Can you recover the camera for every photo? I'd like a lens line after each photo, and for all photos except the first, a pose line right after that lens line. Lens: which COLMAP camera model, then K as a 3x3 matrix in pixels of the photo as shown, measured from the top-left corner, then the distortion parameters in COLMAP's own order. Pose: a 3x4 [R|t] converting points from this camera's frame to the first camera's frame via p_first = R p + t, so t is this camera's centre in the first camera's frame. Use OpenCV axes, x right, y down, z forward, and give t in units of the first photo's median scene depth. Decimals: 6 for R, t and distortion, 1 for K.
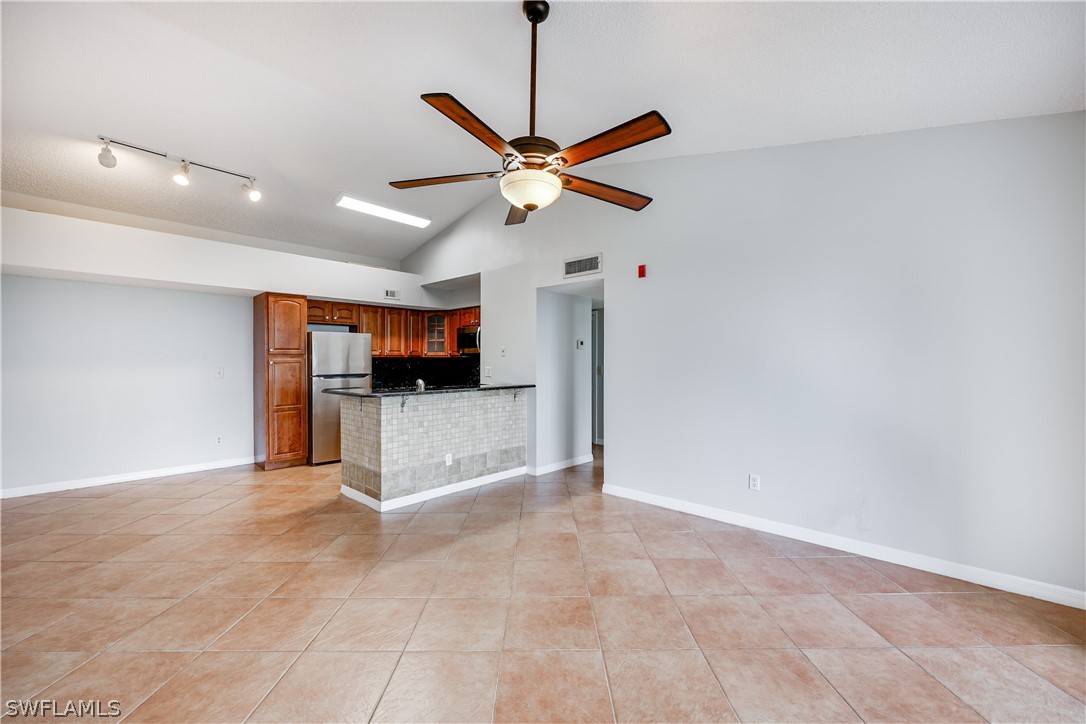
lens RADIAL K [[438.5, 0, 544.6], [0, 438.5, 361.7], [0, 0, 1]] dist [-0.000214, -0.000172]
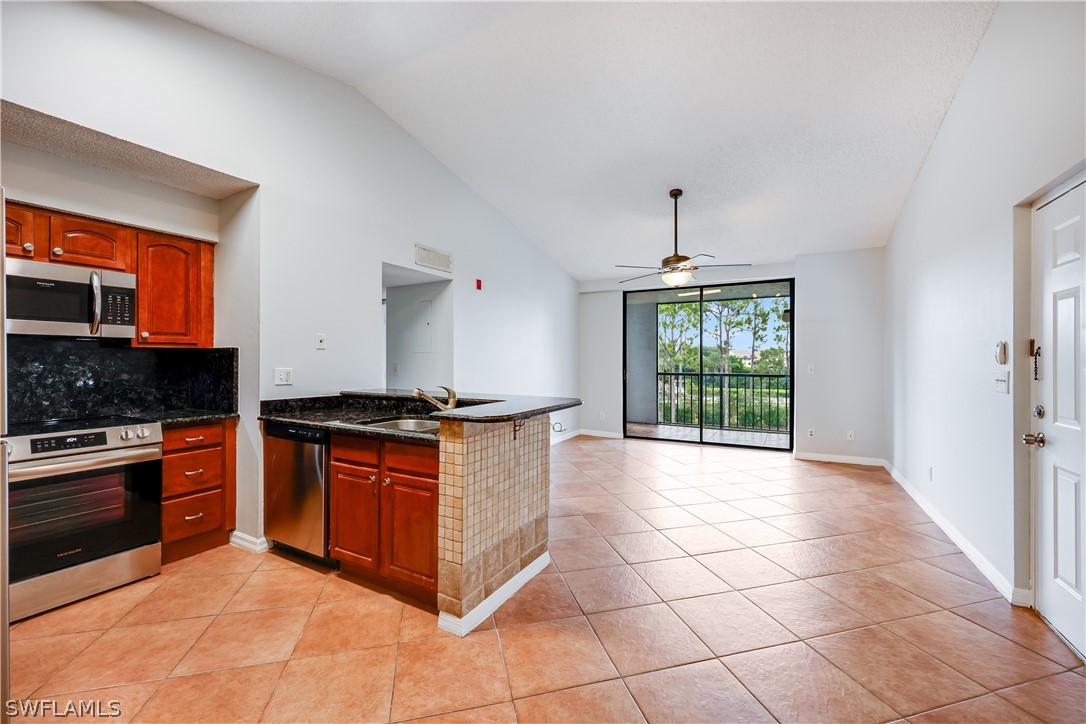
lens RADIAL K [[438.5, 0, 551.7], [0, 438.5, 361.2], [0, 0, 1]] dist [-0.000214, -0.000172]
pose [[-0.253257, -0.002679, 0.967395, -0.765505], [0.002314, 0.999992, 0.003375, 0.003073], [-0.967396, 0.003093, -0.253249, 0.838859]]
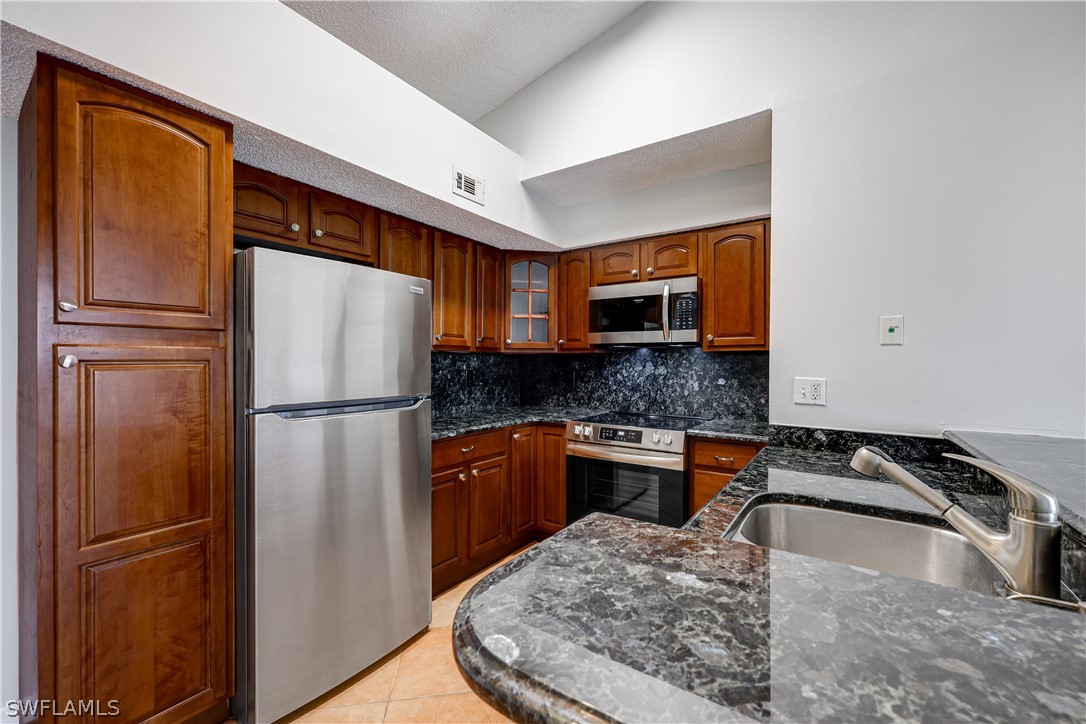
lens RADIAL K [[441.4, 0, 546.4], [0, 441.4, 363.4], [0, 0, 1]] dist [0.000730, 0.000345]
pose [[0.988865, 0.004886, 0.148737, -0.395570], [-0.004583, 0.999987, -0.002379, 0.003213], [-0.148747, 0.001671, 0.988874, 0.708896]]
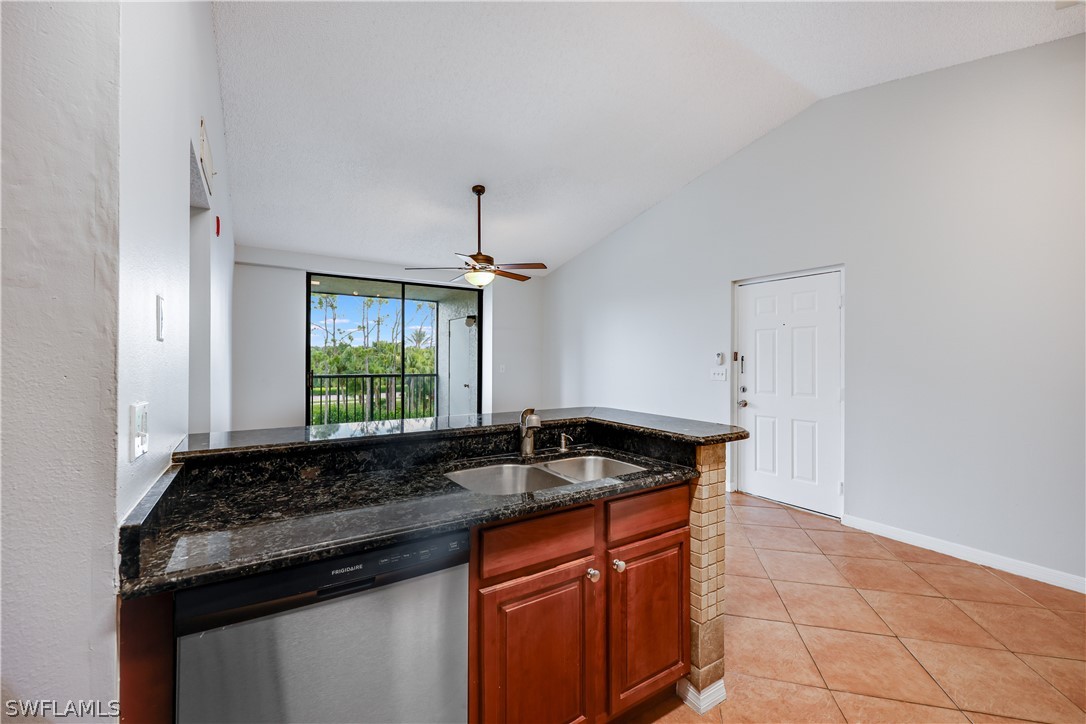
lens RADIAL K [[438.5, 0, 547.3], [0, 438.5, 357.6], [0, 0, 1]] dist [-0.000214, -0.000172]
pose [[-0.973163, -0.002793, 0.230100, -0.323831], [-0.002698, 0.999996, 0.000726, -0.004595], [-0.230101, 0.000085, -0.973167, 1.160095]]
